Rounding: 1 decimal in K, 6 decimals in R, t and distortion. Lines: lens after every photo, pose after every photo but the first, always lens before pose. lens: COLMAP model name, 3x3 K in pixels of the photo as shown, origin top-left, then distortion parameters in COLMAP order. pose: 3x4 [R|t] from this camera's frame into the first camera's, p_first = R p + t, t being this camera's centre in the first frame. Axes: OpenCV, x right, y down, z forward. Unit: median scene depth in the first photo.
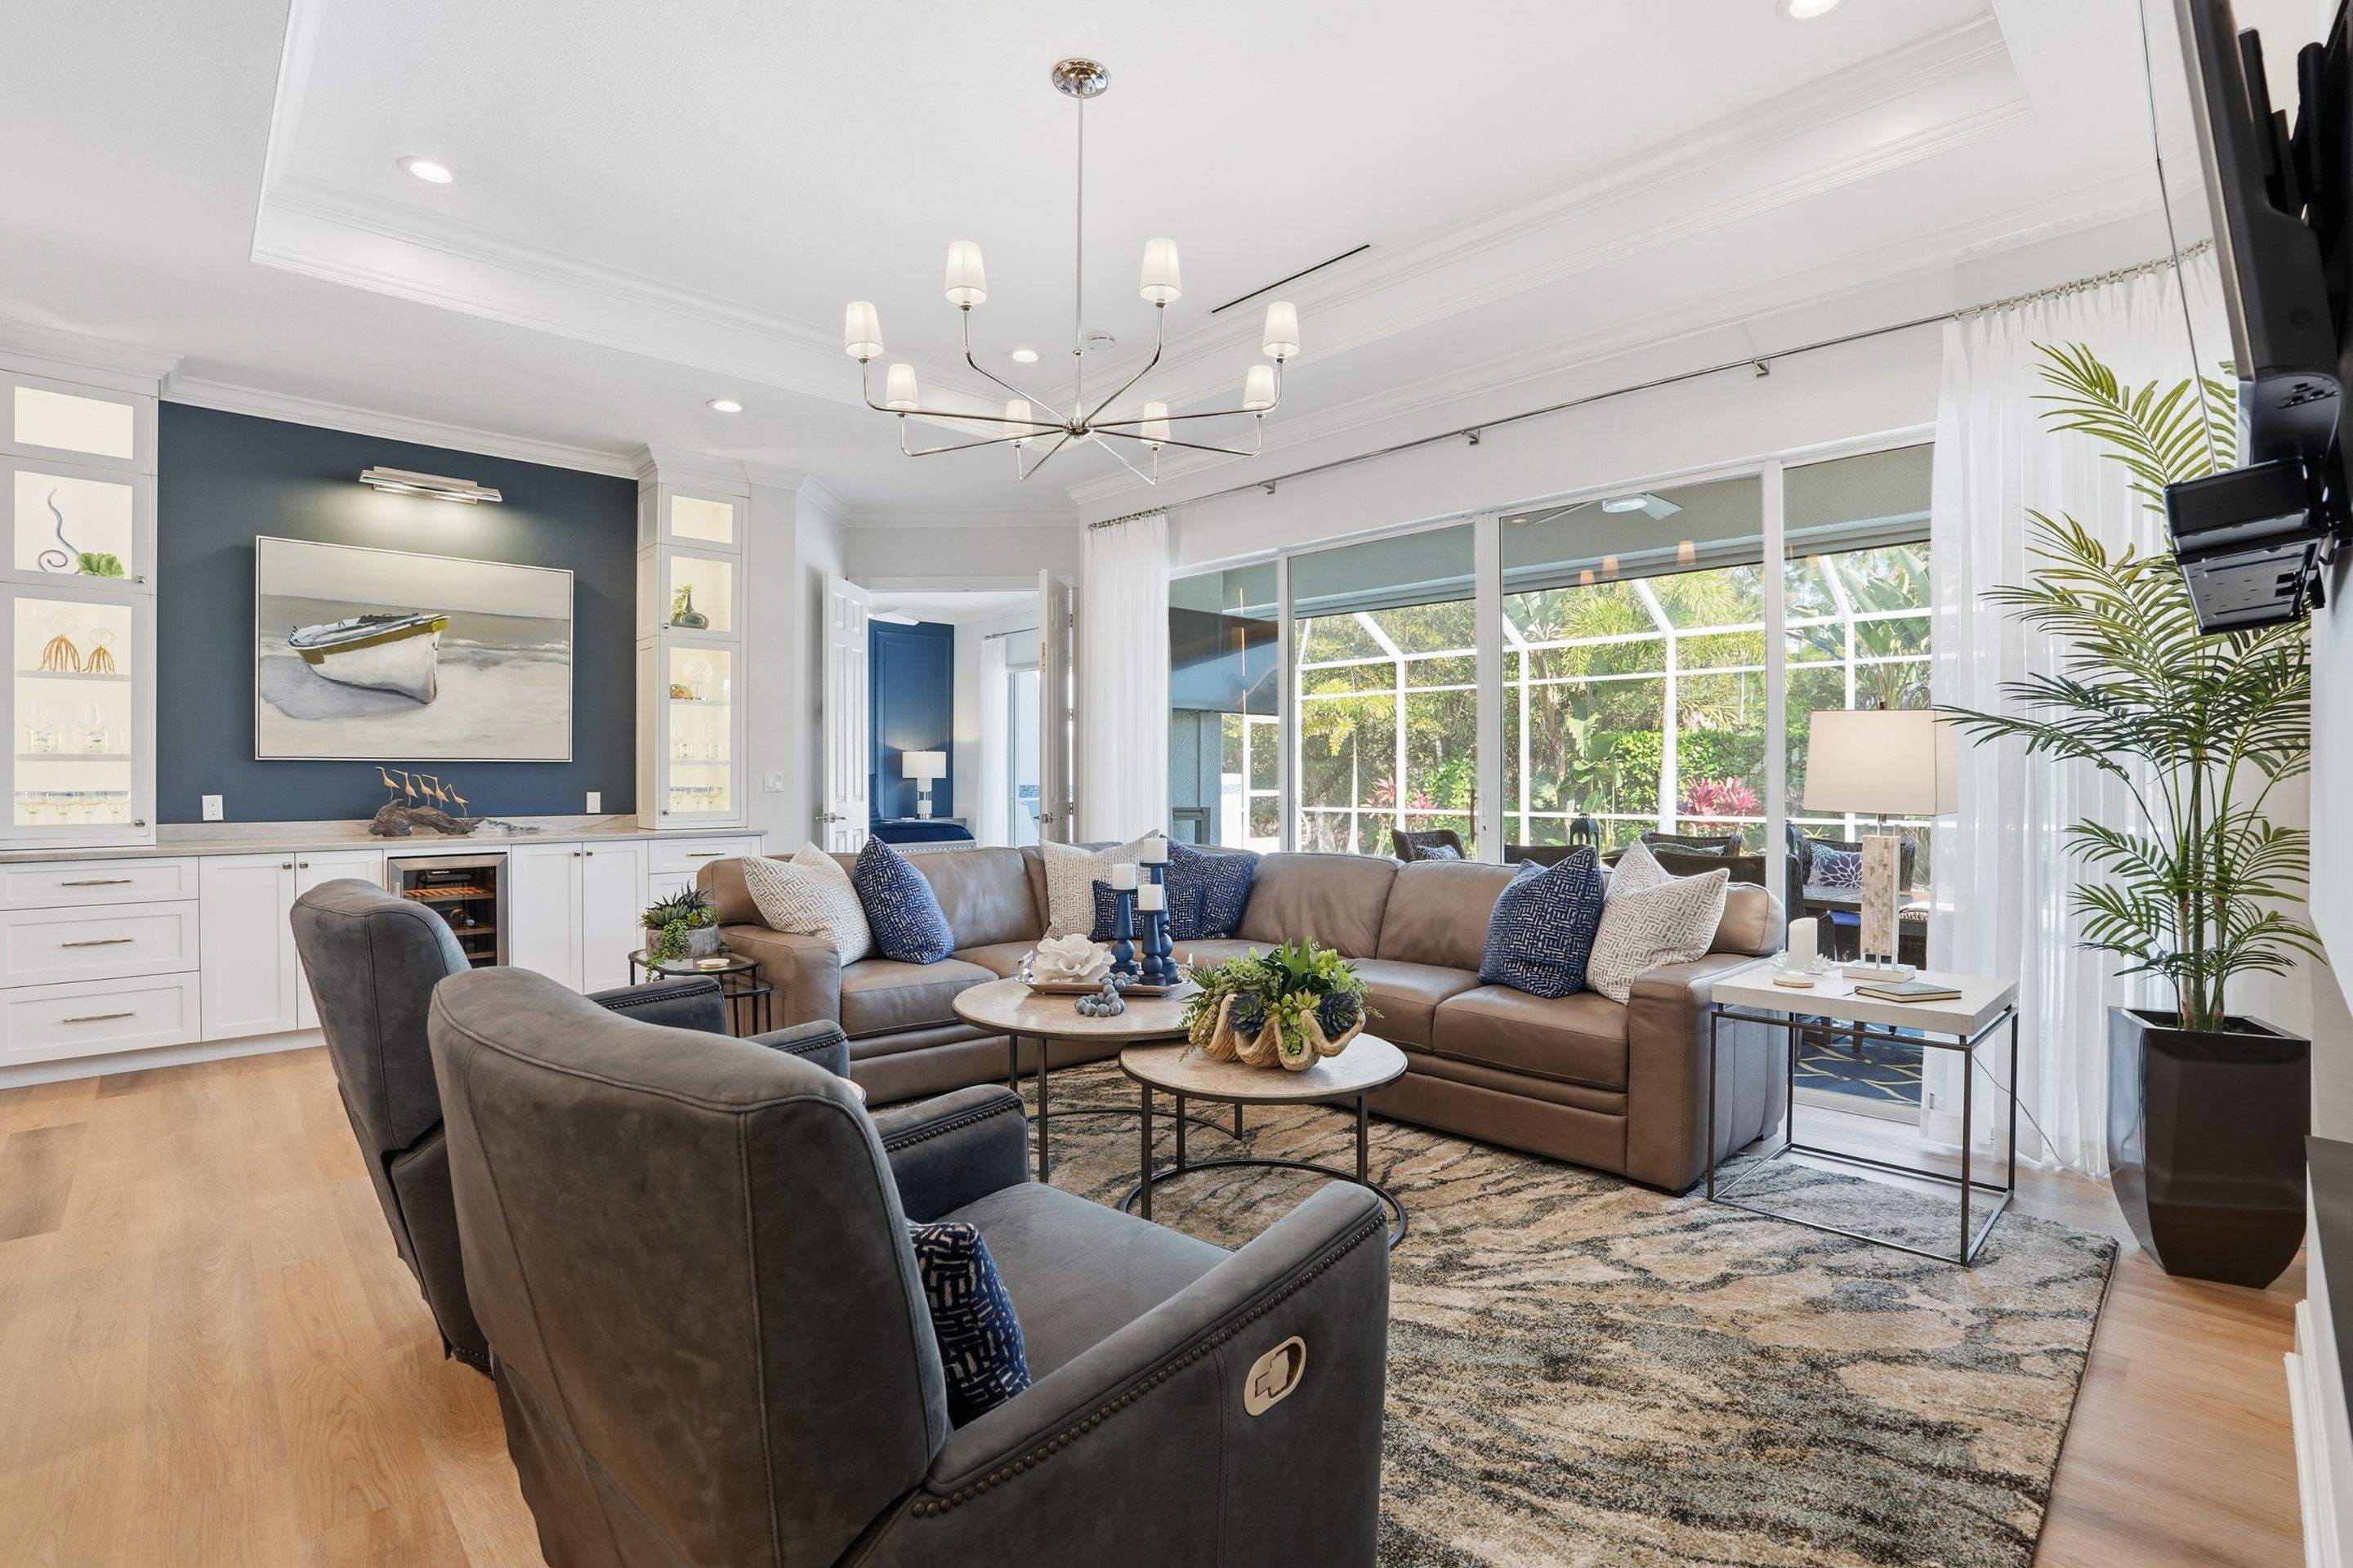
lens RADIAL K [[1096.2, 0, 1178.5], [0, 1096.2, 780.3], [0, 0, 1]] dist [-0.066771, 0.024632]
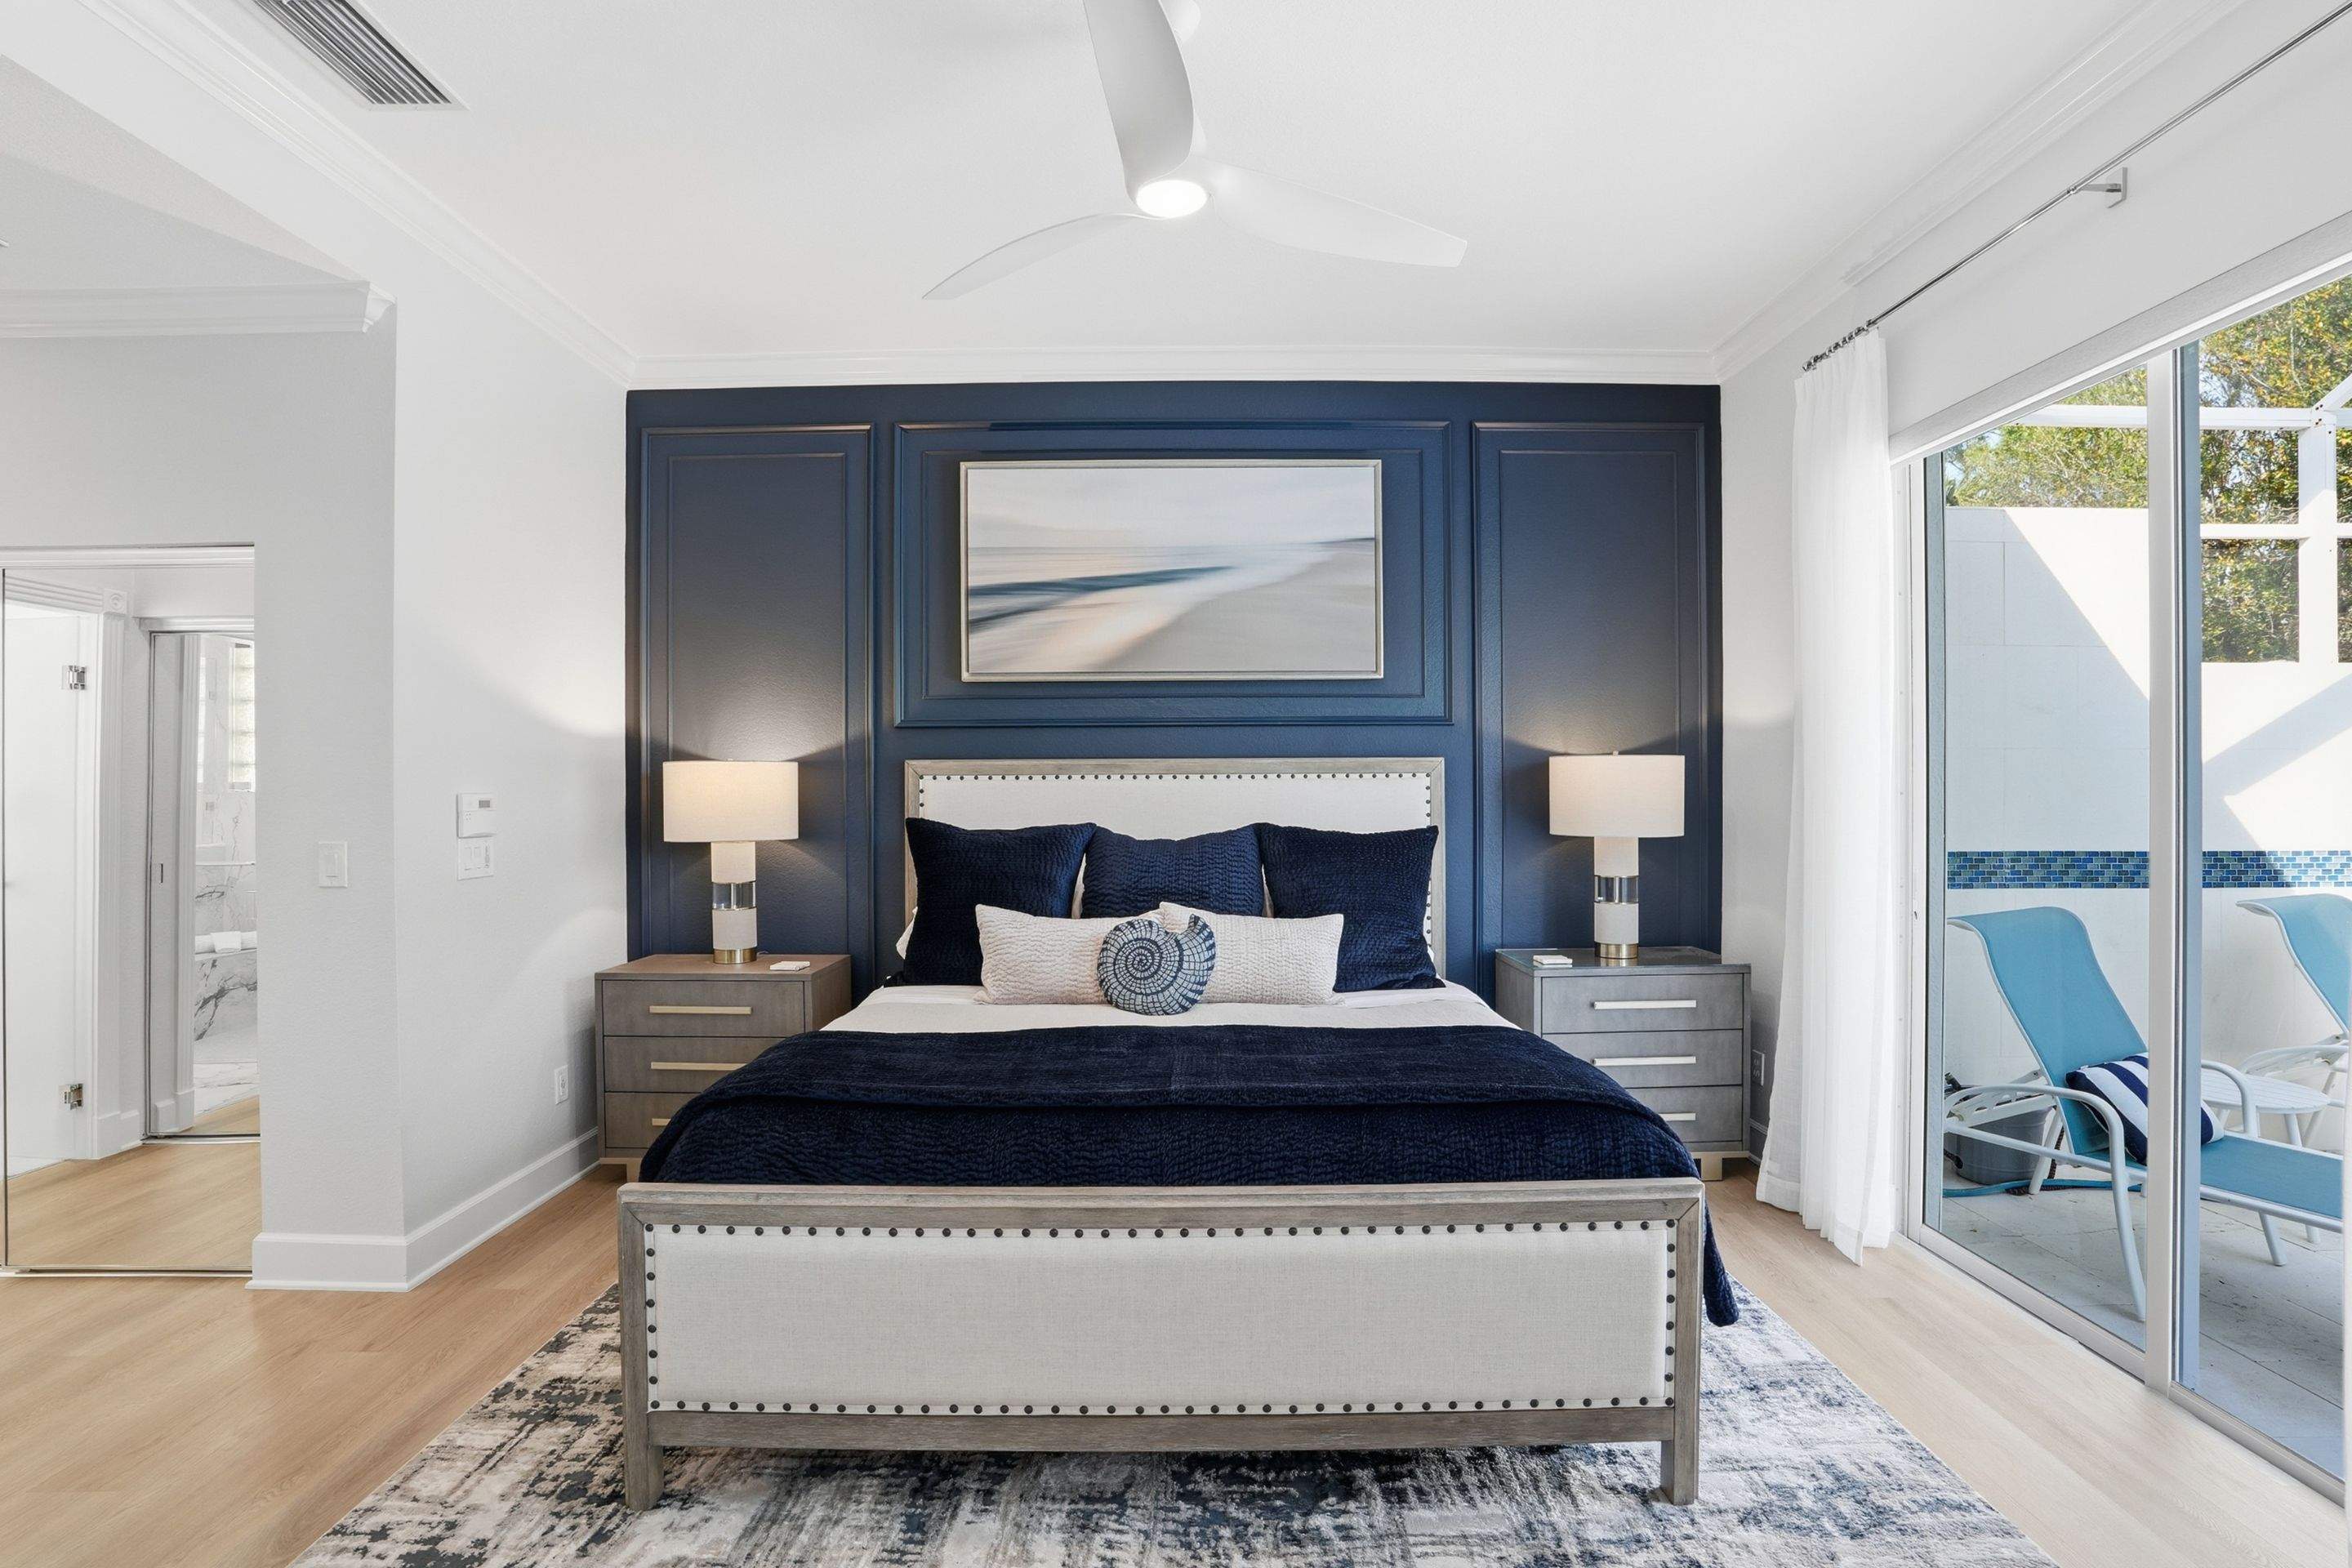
lens RADIAL K [[1096.1, 0, 1179.7], [0, 1096.1, 790.5], [0, 0, 1]] dist [-0.071447, 0.028821]
pose [[0.719801, 0.003898, -0.694170, -0.219745], [-0.001872, 0.999991, 0.003675, -0.037487], [0.694178, -0.001345, 0.719802, 1.486609]]
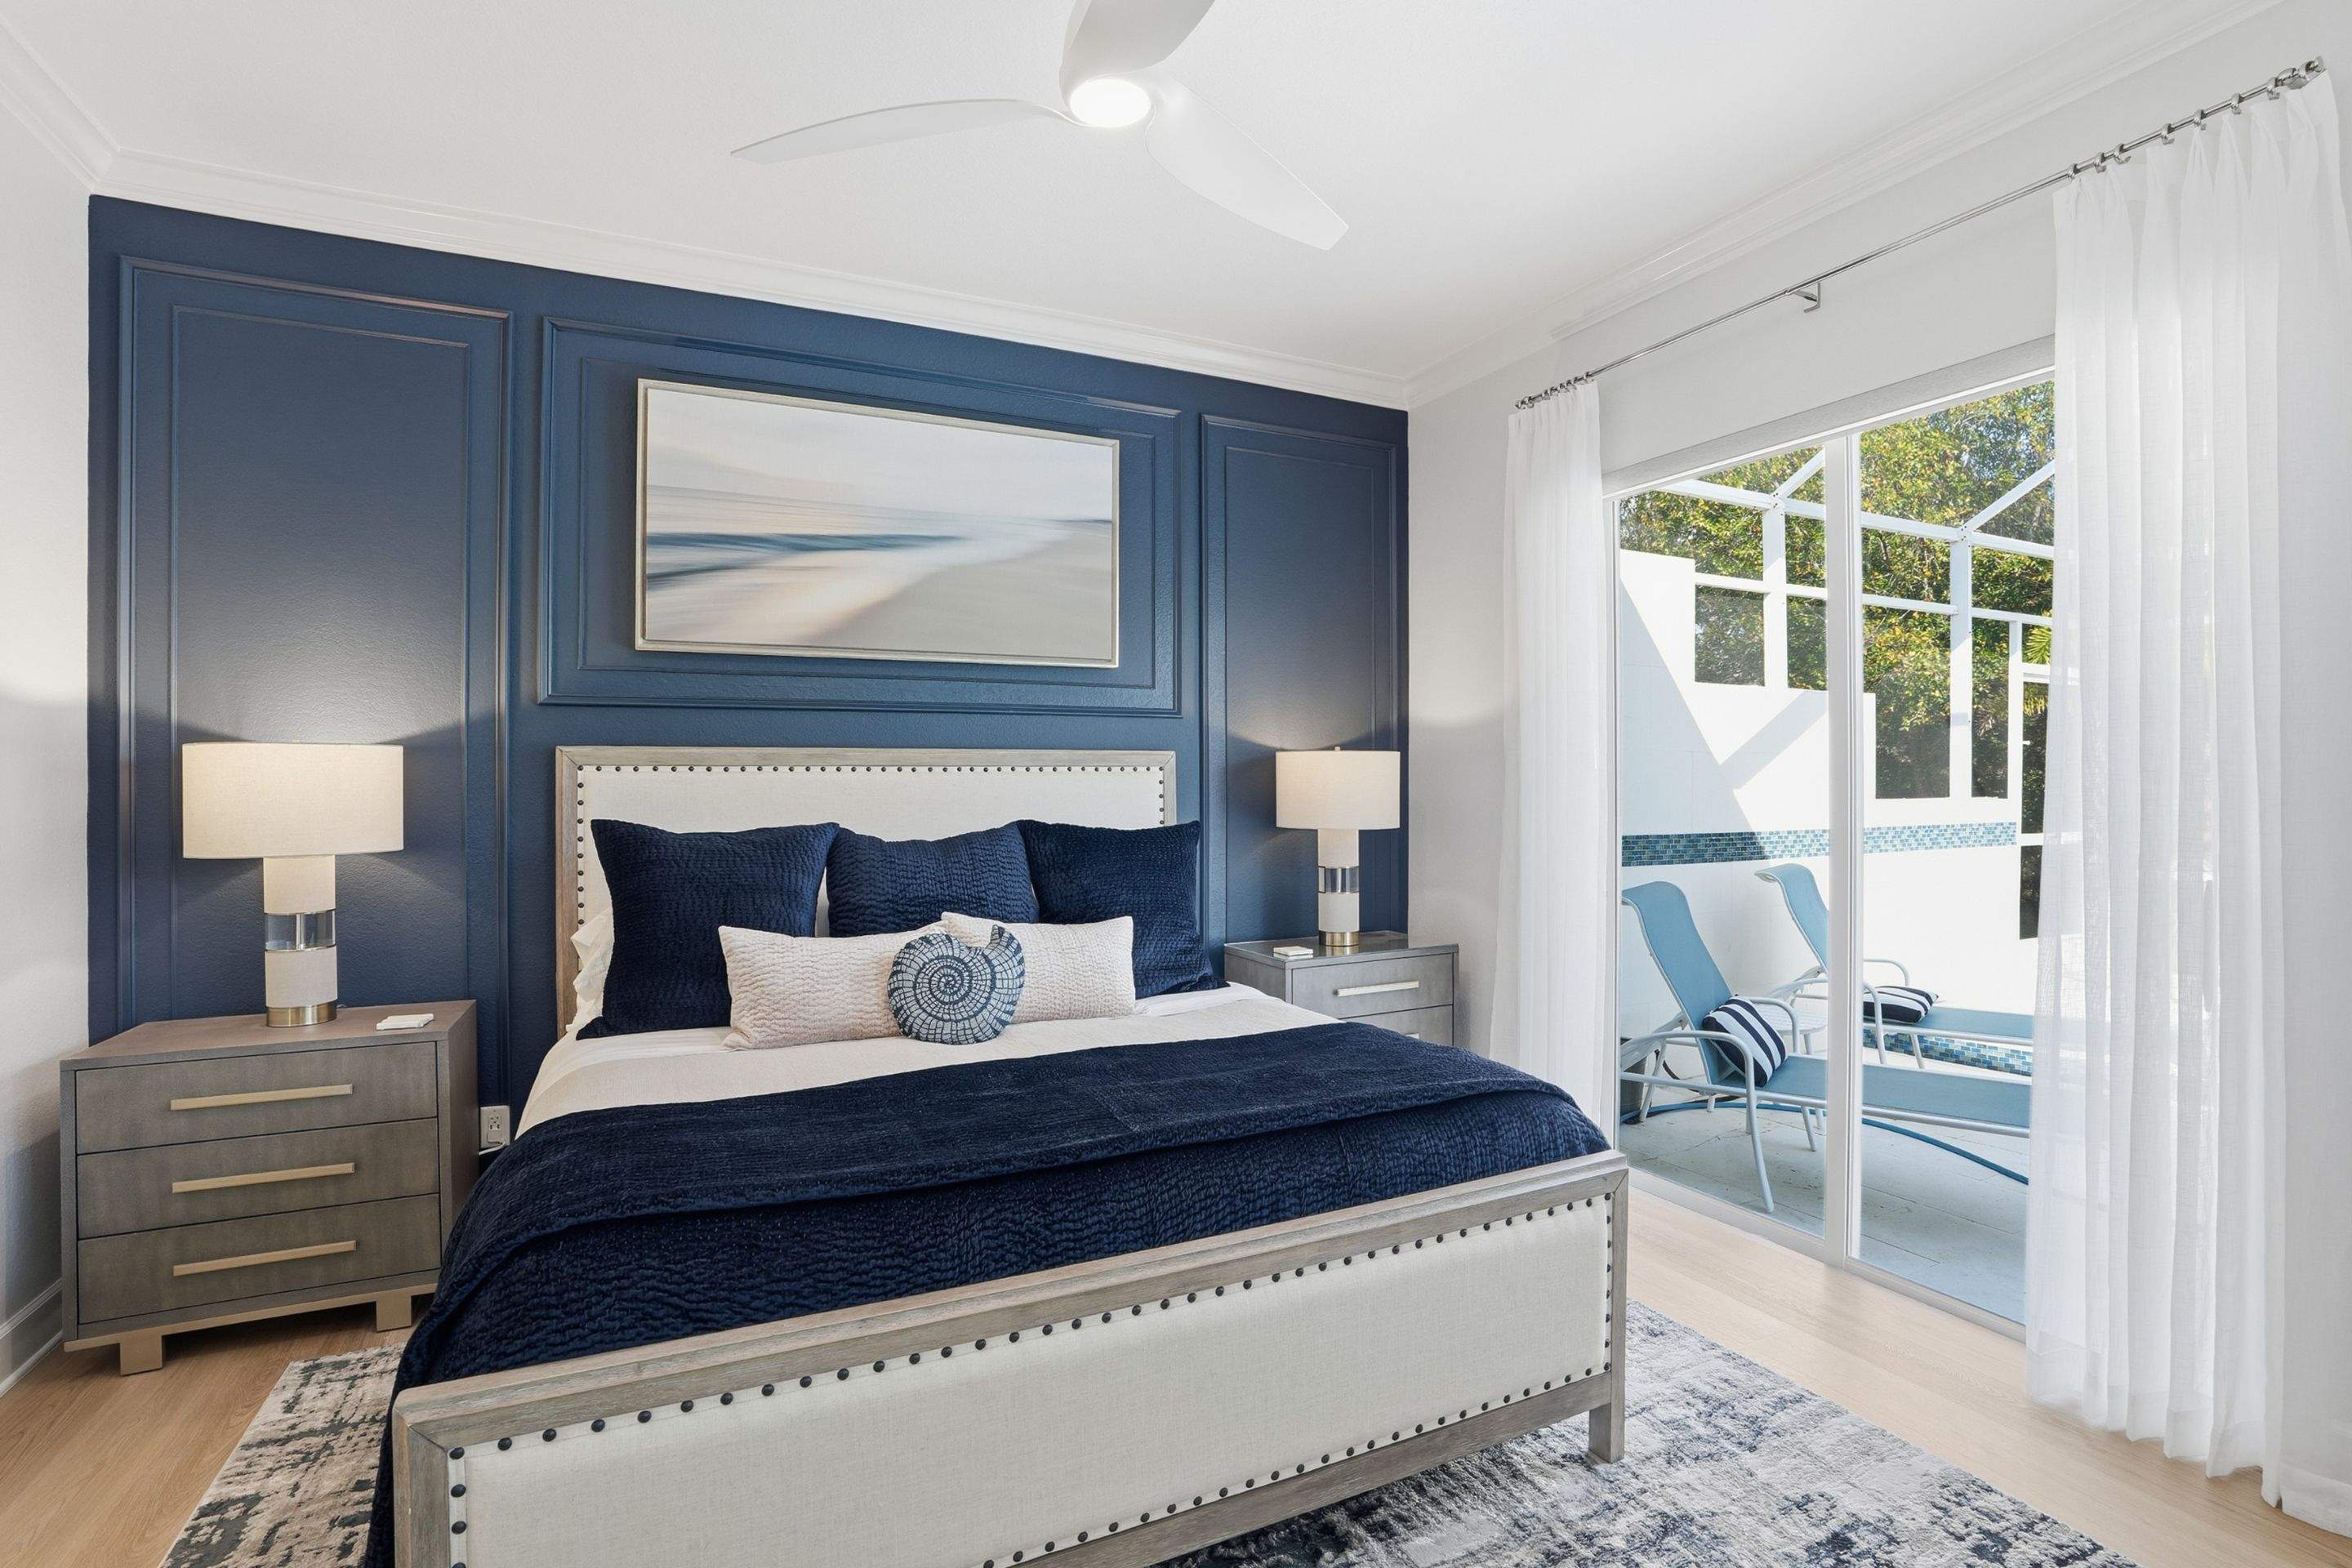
lens RADIAL K [[1095.6, 0, 1178.0], [0, 1095.6, 780.3], [0, 0, 1]] dist [-0.066771, 0.024632]
pose [[0.948653, 0.002219, -0.316311, -0.379481], [-0.003164, 0.999992, -0.002473, -0.036336], [0.316303, 0.003347, 0.948652, 1.450848]]
